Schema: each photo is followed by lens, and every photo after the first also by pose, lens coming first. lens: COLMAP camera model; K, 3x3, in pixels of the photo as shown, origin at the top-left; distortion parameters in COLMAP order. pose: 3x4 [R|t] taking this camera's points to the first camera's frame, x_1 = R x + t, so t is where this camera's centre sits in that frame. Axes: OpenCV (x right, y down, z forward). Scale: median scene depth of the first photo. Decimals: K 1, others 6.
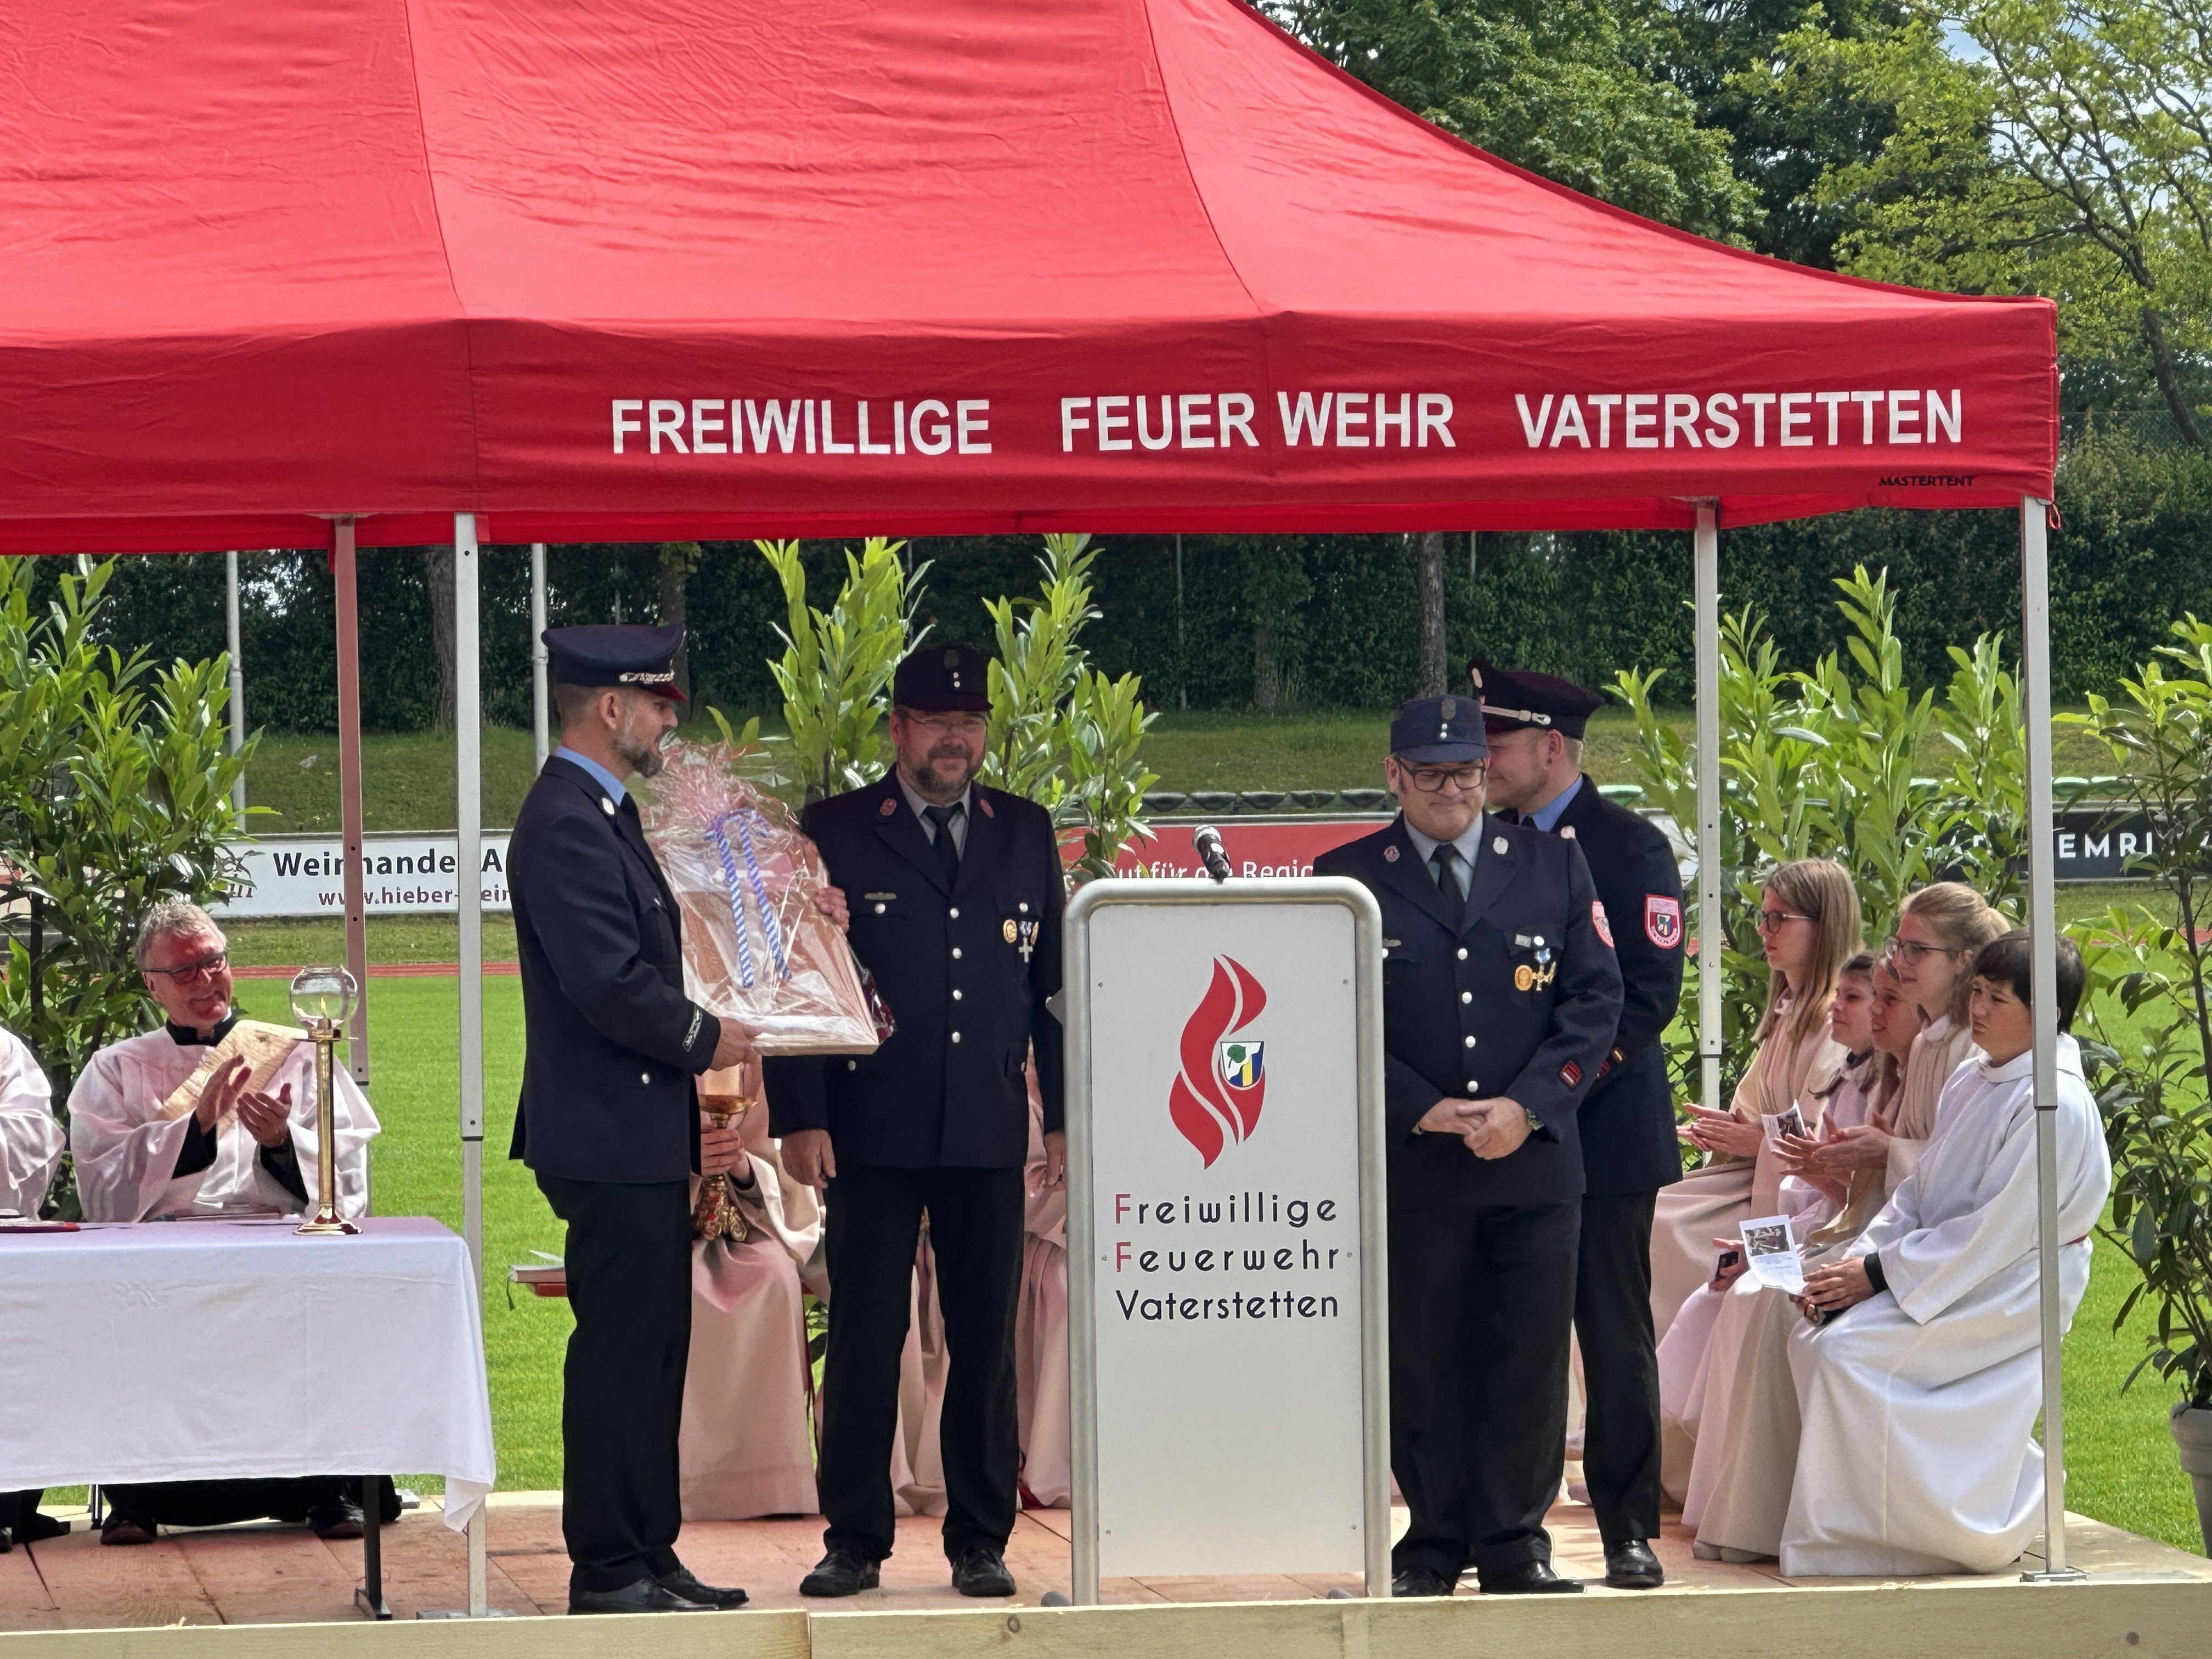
lens RADIAL K [[10462.9, 0, 1099.8], [0, 10462.9, 829.0], [0, 0, 1]] dist [-0.360915, 0.000000]
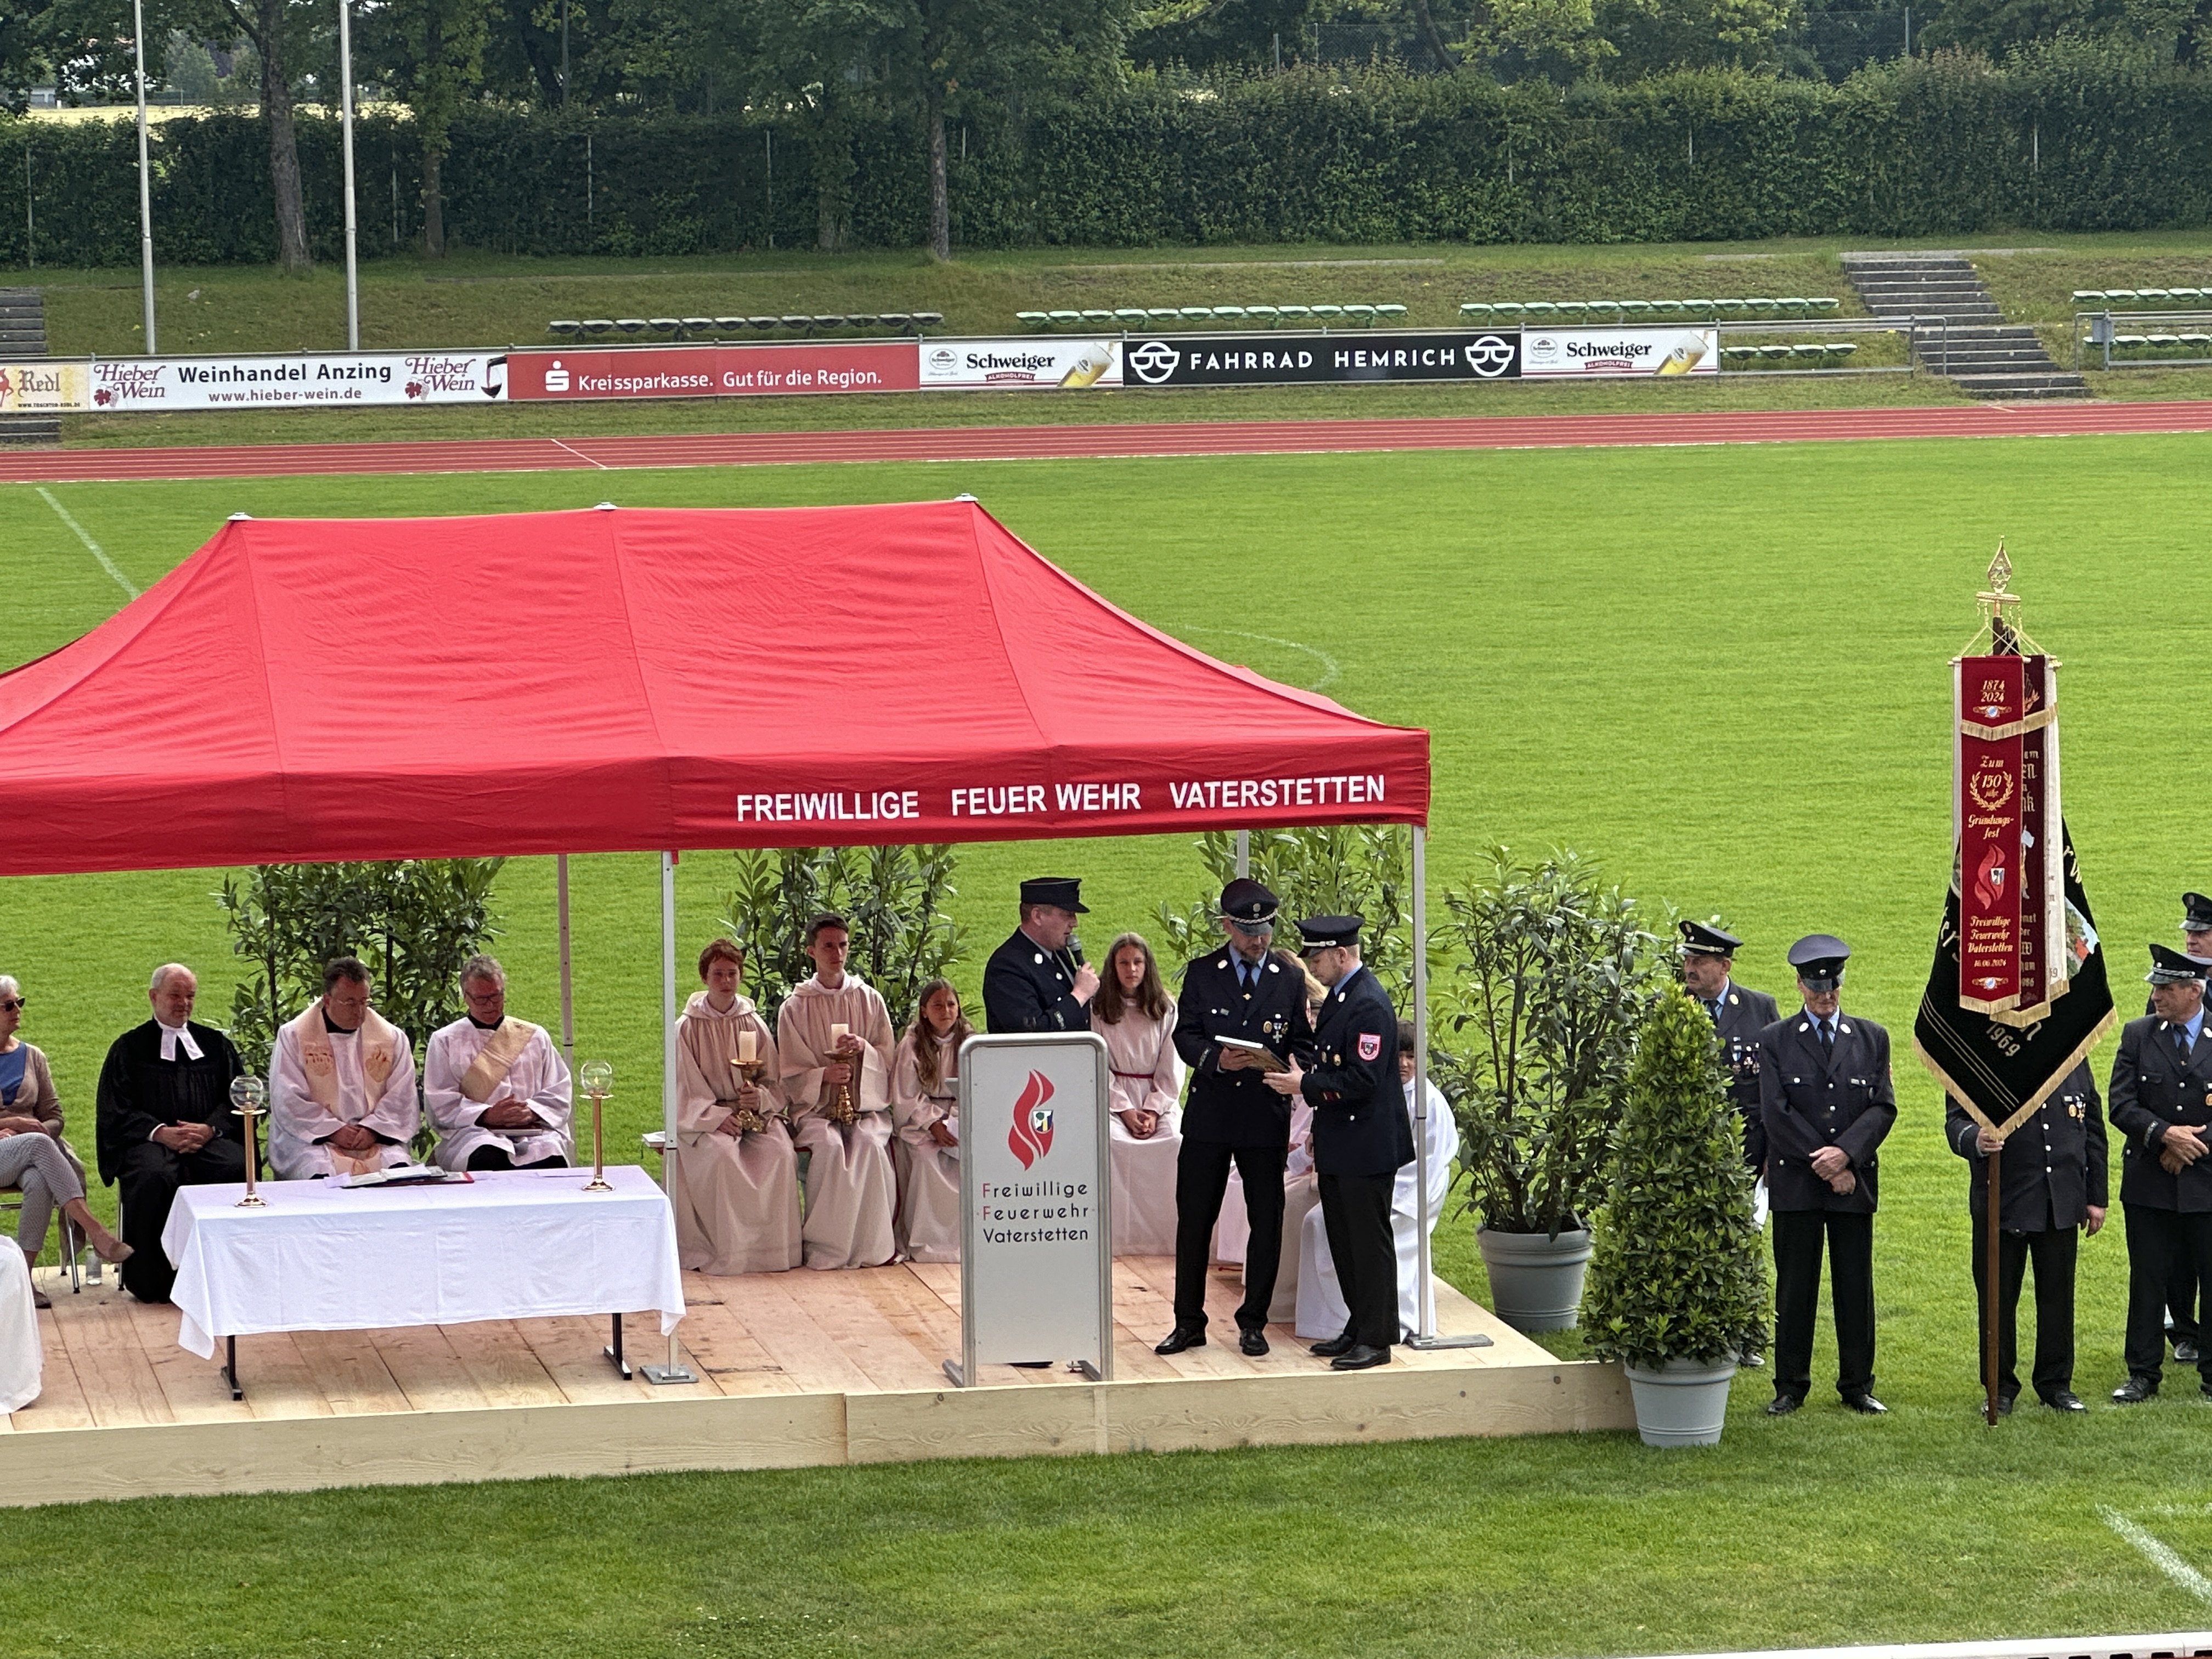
lens RADIAL K [[7393.1, 0, 1102.5], [0, 7393.1, 826.1], [0, 0, 1]] dist [0.019249, 0.000000]
pose [[0.998149, -0.000812, 0.060805, -0.060401], [-0.004651, 0.995963, 0.089643, -0.158343], [-0.060633, -0.089760, 0.994116, -0.441957]]
